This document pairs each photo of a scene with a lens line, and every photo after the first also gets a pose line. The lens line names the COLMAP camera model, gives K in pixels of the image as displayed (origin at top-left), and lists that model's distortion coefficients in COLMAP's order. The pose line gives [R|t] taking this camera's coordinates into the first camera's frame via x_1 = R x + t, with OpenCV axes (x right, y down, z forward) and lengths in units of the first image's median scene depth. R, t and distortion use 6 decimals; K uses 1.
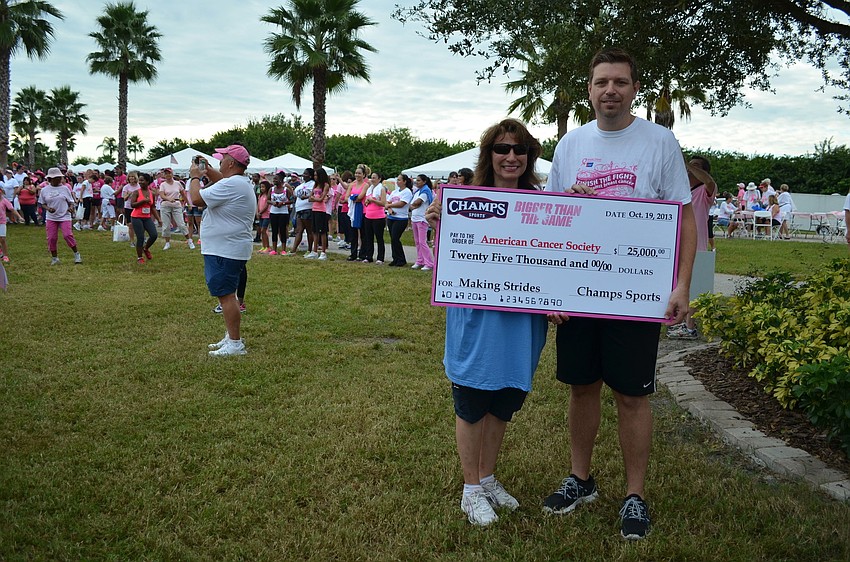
lens RADIAL K [[773.2, 0, 425.0], [0, 773.2, 281.0], [0, 0, 1]] dist [-0.070295, 0.016613]
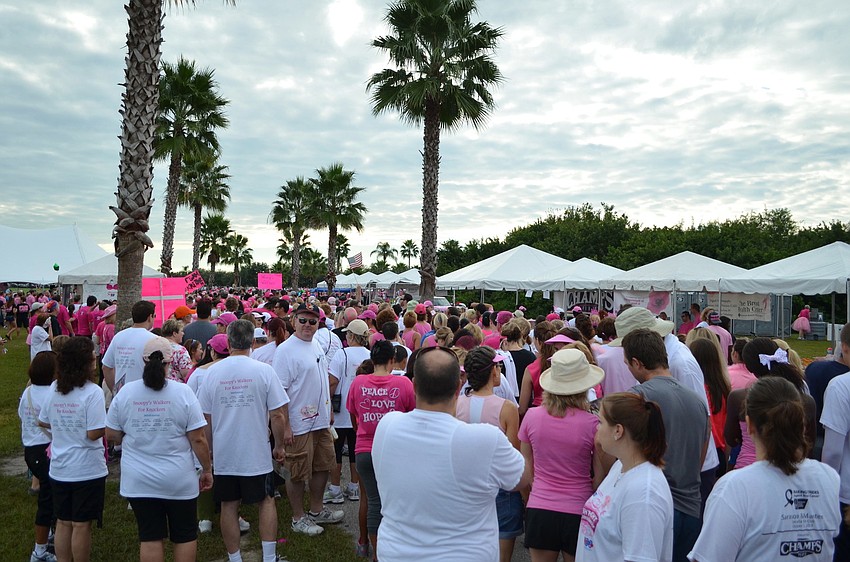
lens RADIAL K [[773.2, 0, 425.0], [0, 773.2, 281.0], [0, 0, 1]] dist [-0.070295, 0.016613]
pose [[0.946023, -0.024971, -0.323137, -0.151607], [-0.017193, 0.991757, -0.126973, -0.054351], [0.323644, 0.125675, 0.937796, 0.334516]]
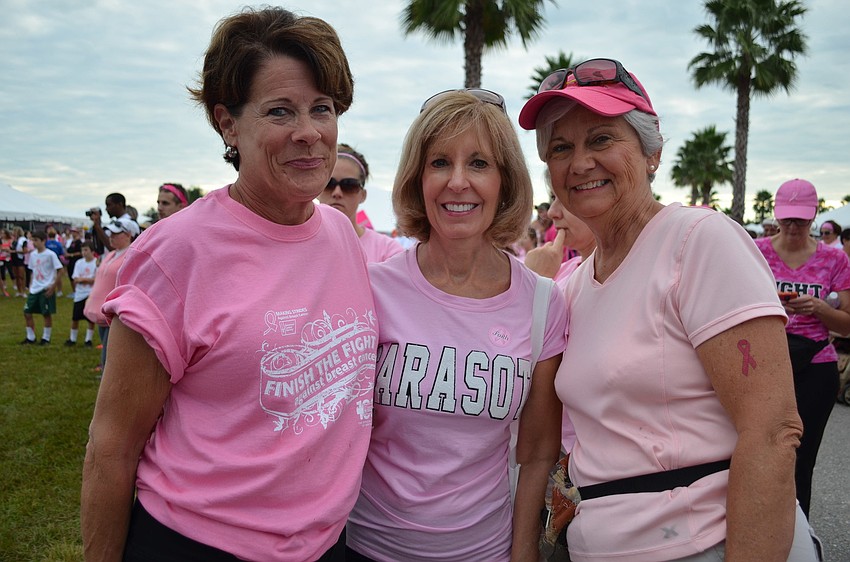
lens RADIAL K [[773.2, 0, 425.0], [0, 773.2, 281.0], [0, 0, 1]] dist [-0.070295, 0.016613]
pose [[0.629433, 0.018875, -0.776825, -0.041538], [-0.085874, 0.995271, -0.045398, -0.033858], [0.772295, 0.095284, 0.628078, 0.267963]]
